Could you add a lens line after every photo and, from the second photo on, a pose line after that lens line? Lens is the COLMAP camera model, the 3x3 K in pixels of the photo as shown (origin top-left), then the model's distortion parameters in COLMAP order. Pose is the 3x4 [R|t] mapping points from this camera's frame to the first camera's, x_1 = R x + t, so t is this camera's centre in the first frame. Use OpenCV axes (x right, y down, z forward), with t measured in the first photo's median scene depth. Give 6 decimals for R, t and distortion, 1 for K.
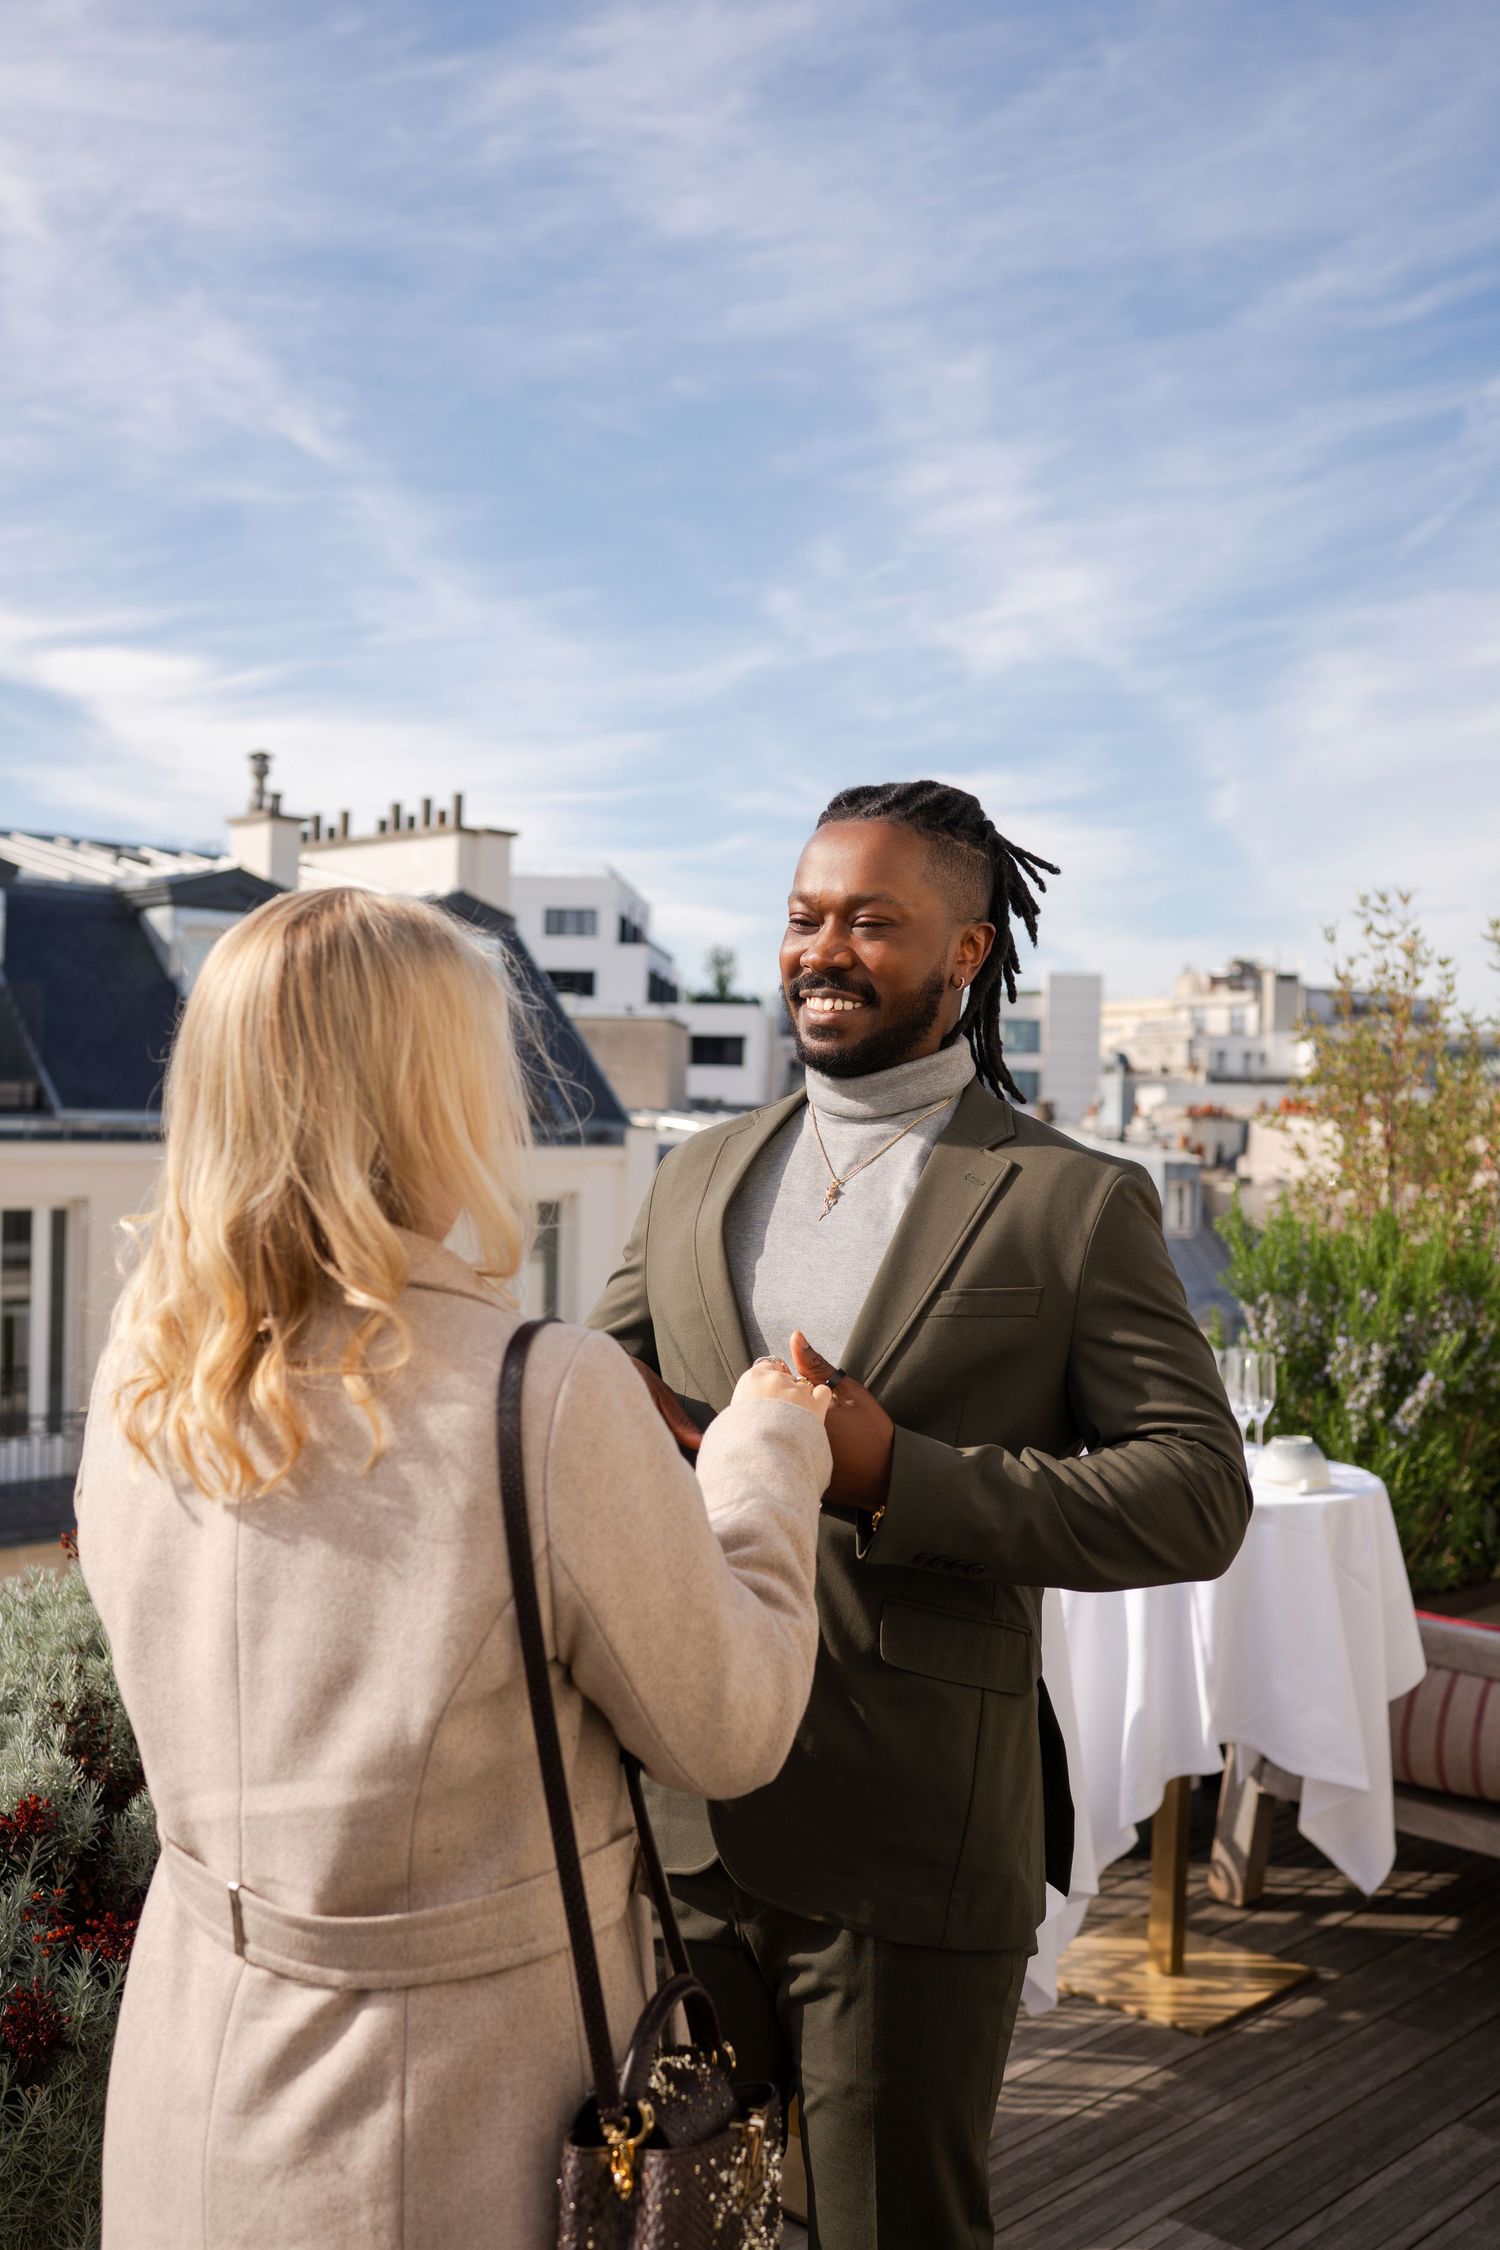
lens RADIAL K [[2418.0, 0, 745.9], [0, 2418.0, 1122.2], [0, 0, 1]] dist [-0.041230, -0.018344]
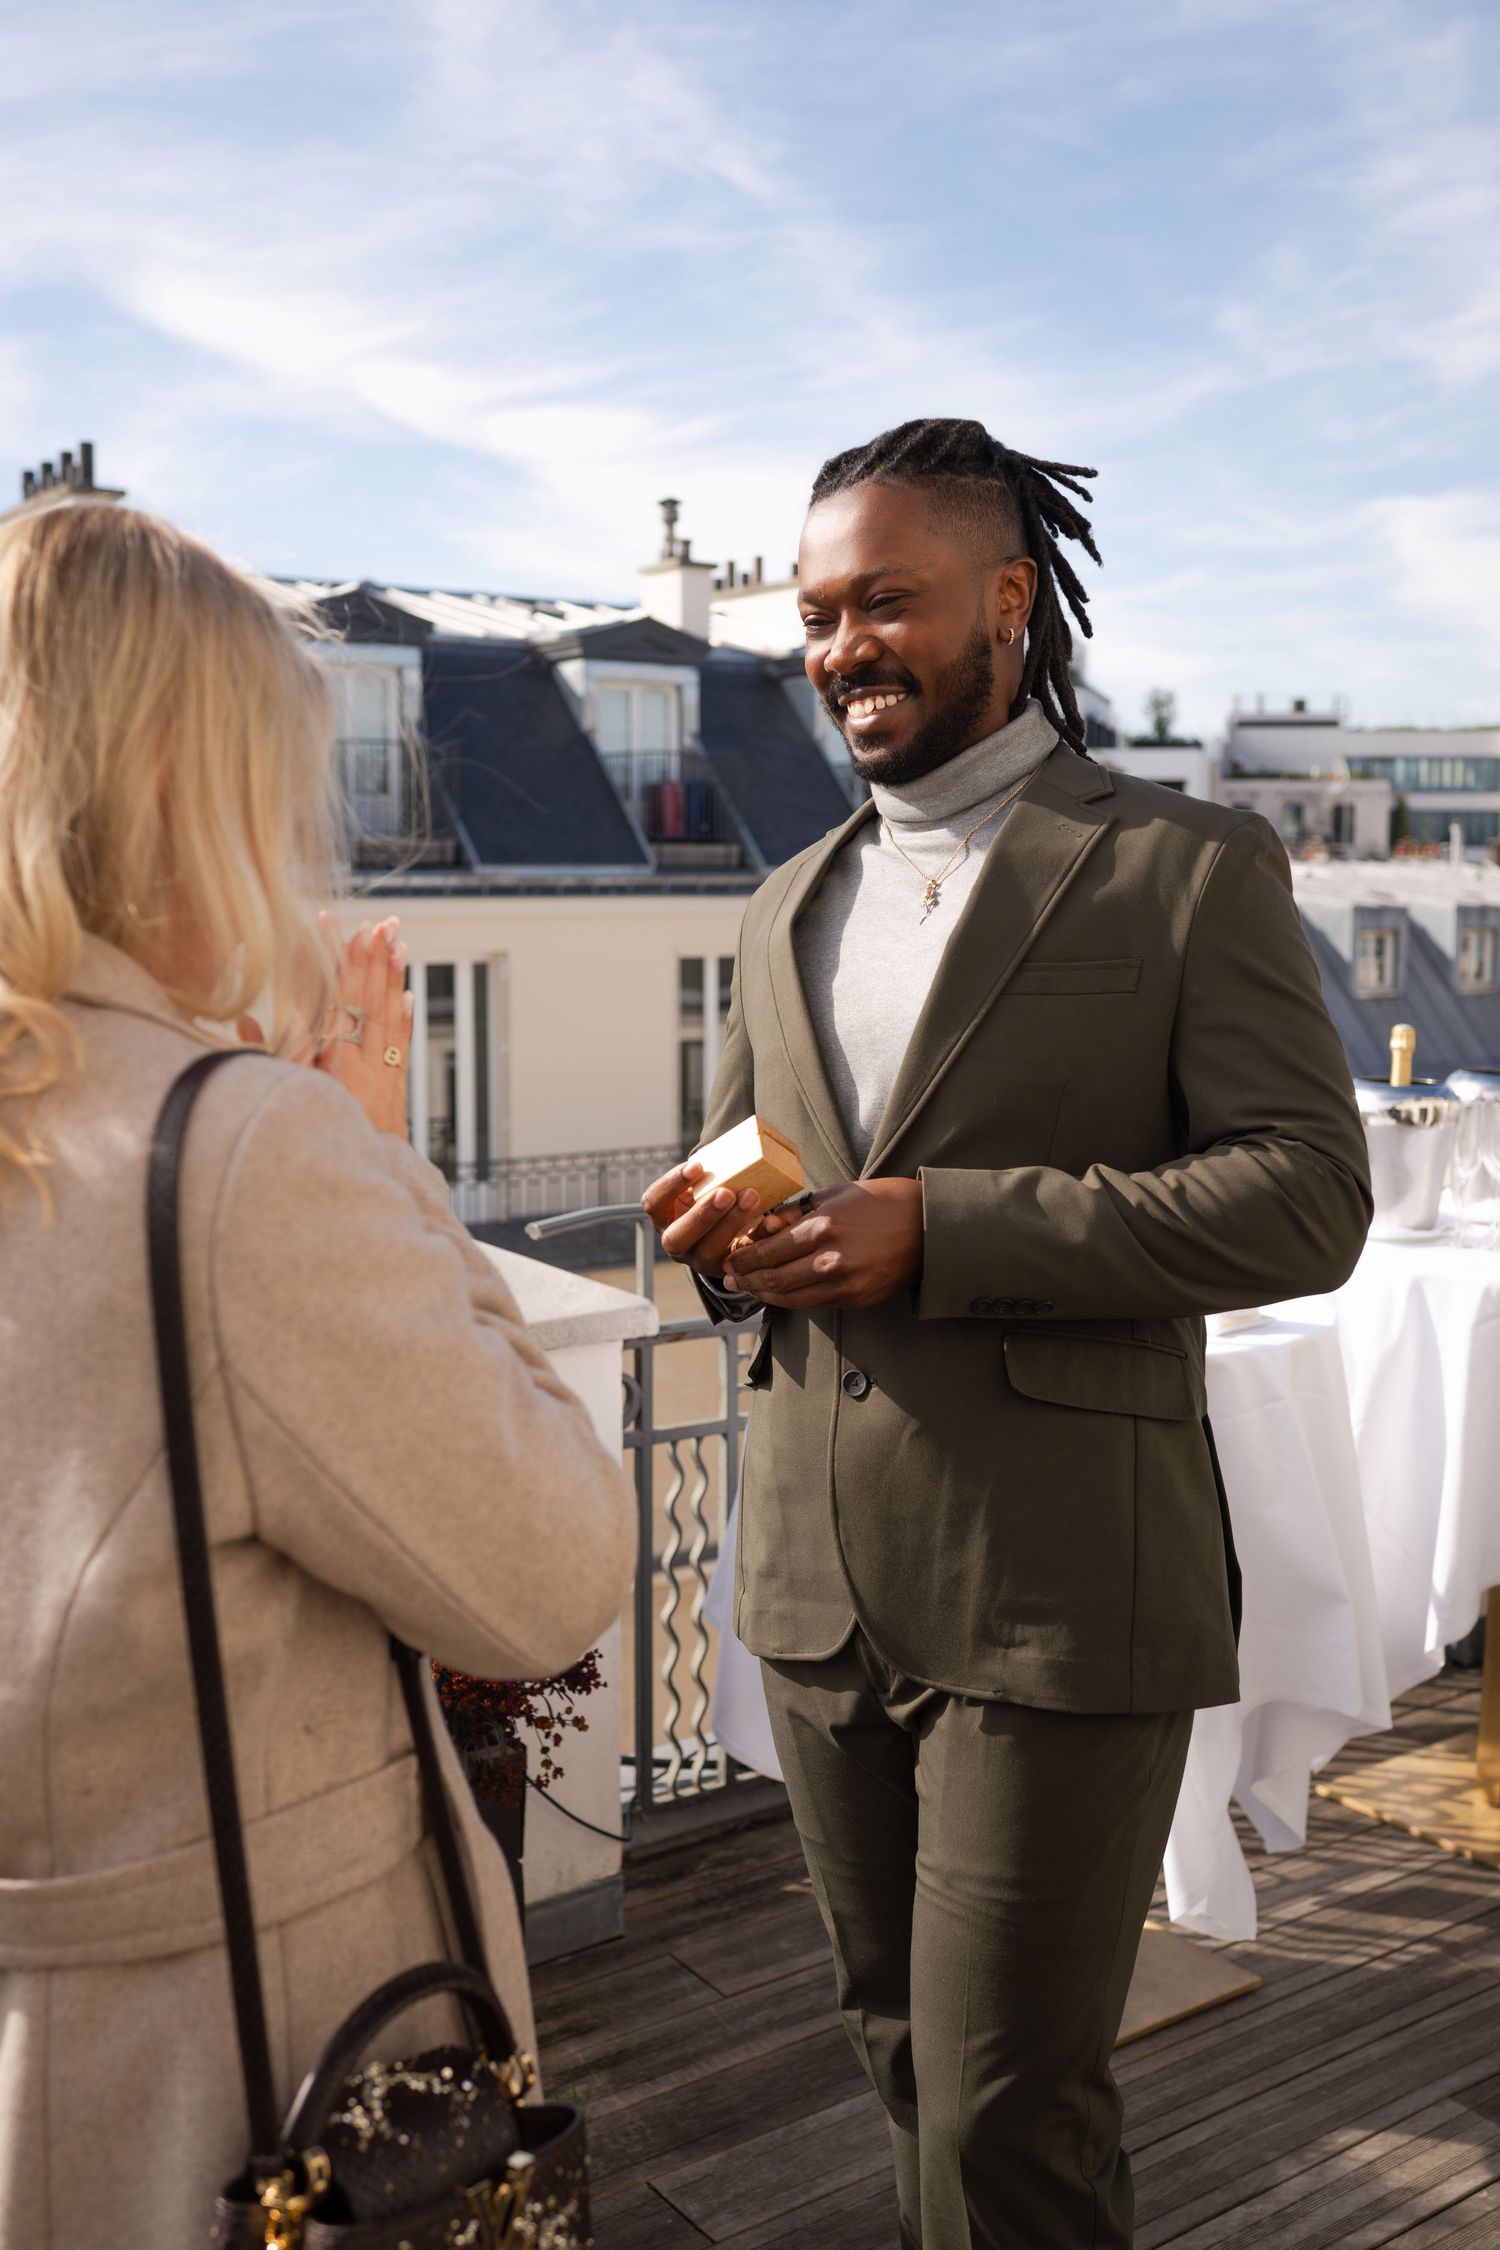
lens RADIAL K [[2332.1, 0, 750.3], [0, 2332.1, 1161.9], [0, 0, 1]] dist [-0.011726, -0.013545]
pose [[0.978890, 0.009814, -0.204153, 0.077545], [0.014905, 0.992759, 0.119193, 0.008902], [0.203845, -0.119720, 0.971656, 0.129140]]
